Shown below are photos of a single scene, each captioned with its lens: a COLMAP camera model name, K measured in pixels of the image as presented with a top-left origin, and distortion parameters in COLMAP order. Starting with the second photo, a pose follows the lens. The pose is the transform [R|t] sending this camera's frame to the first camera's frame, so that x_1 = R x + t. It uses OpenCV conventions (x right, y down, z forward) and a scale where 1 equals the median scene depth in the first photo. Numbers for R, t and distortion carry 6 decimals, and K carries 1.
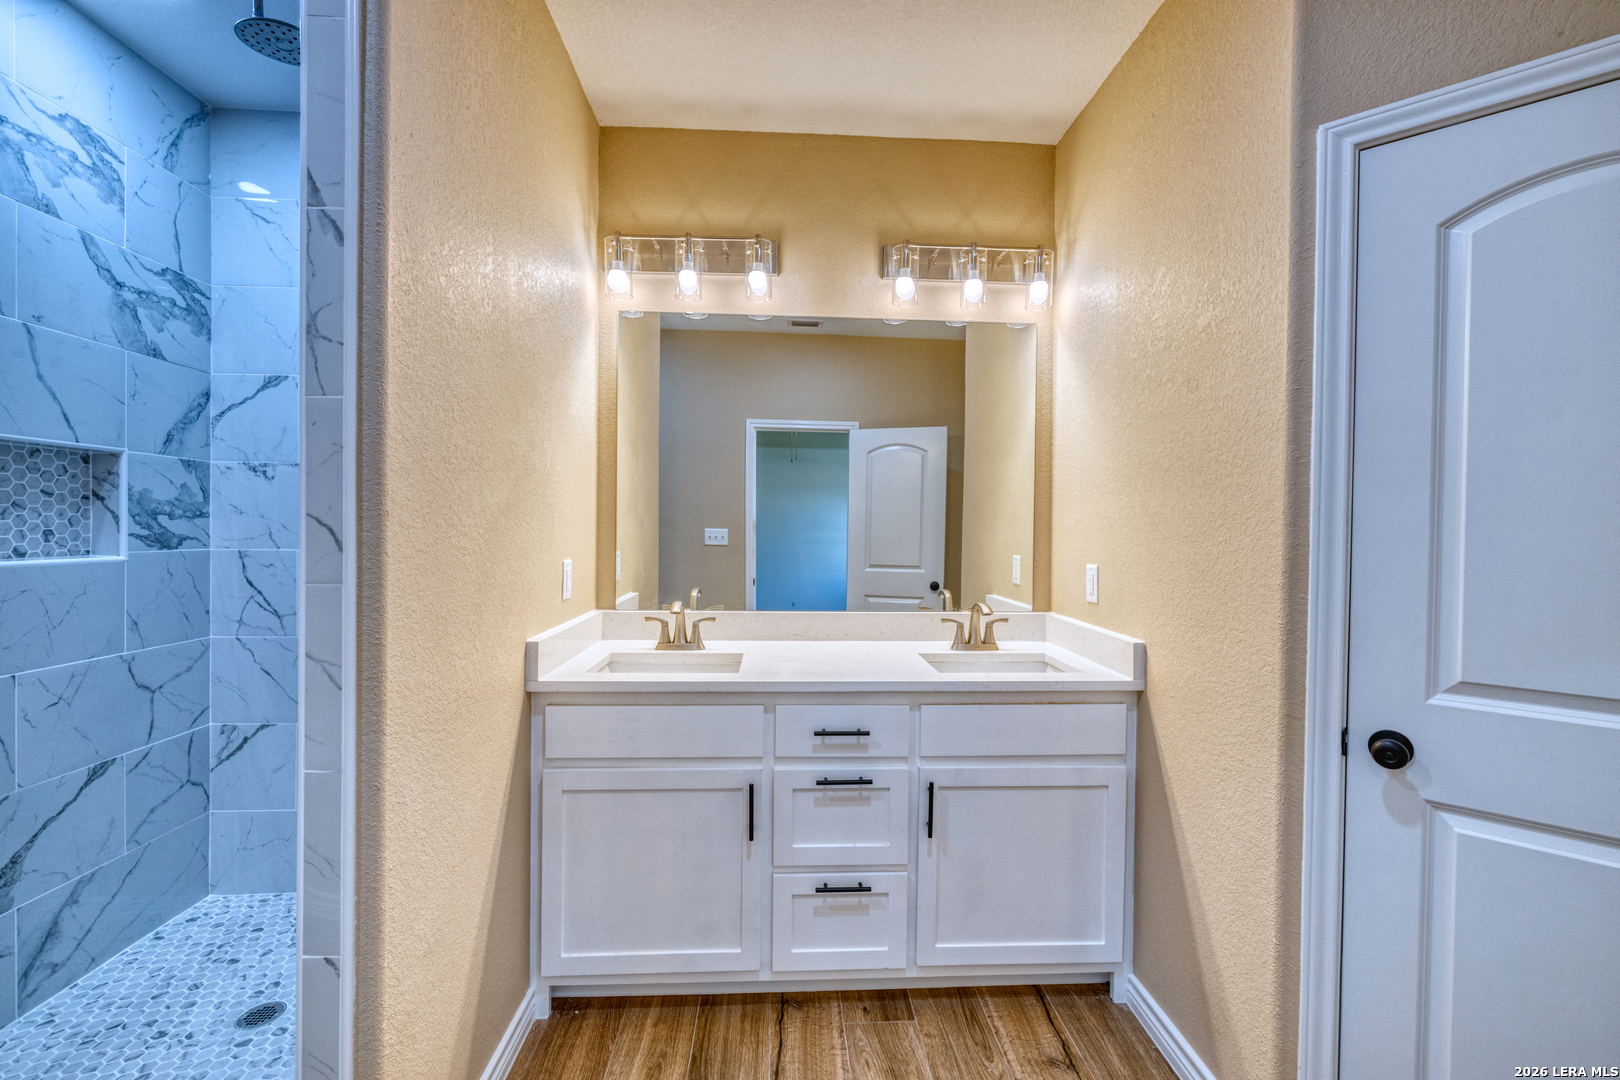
lens RADIAL K [[688.3, 0, 820.3], [0, 688.3, 538.9], [0, 0, 1]] dist [0.000245, 0.000061]
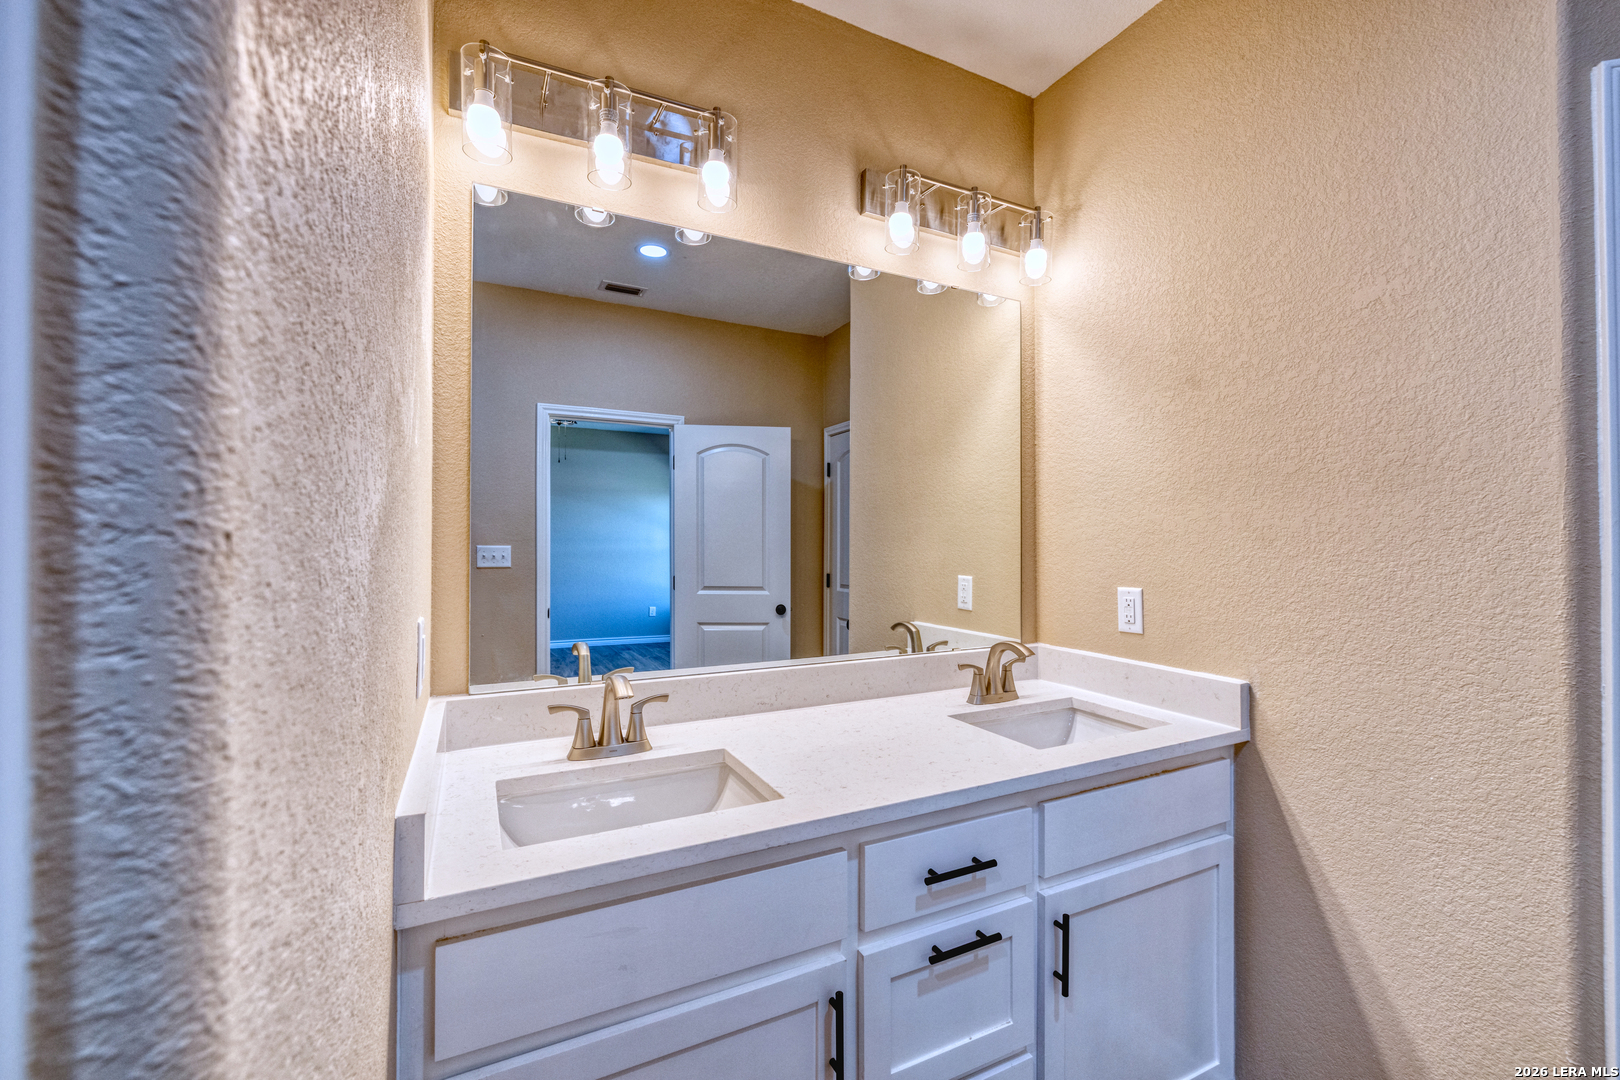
lens RADIAL K [[681.5, 0, 818.2], [0, 681.5, 536.2], [0, 0, 1]] dist [-0.000762, -0.000547]
pose [[0.913649, -0.007944, 0.406426, -0.332709], [0.015899, 0.999742, -0.016201, -0.020374], [-0.406192, 0.021264, 0.913540, 0.451884]]
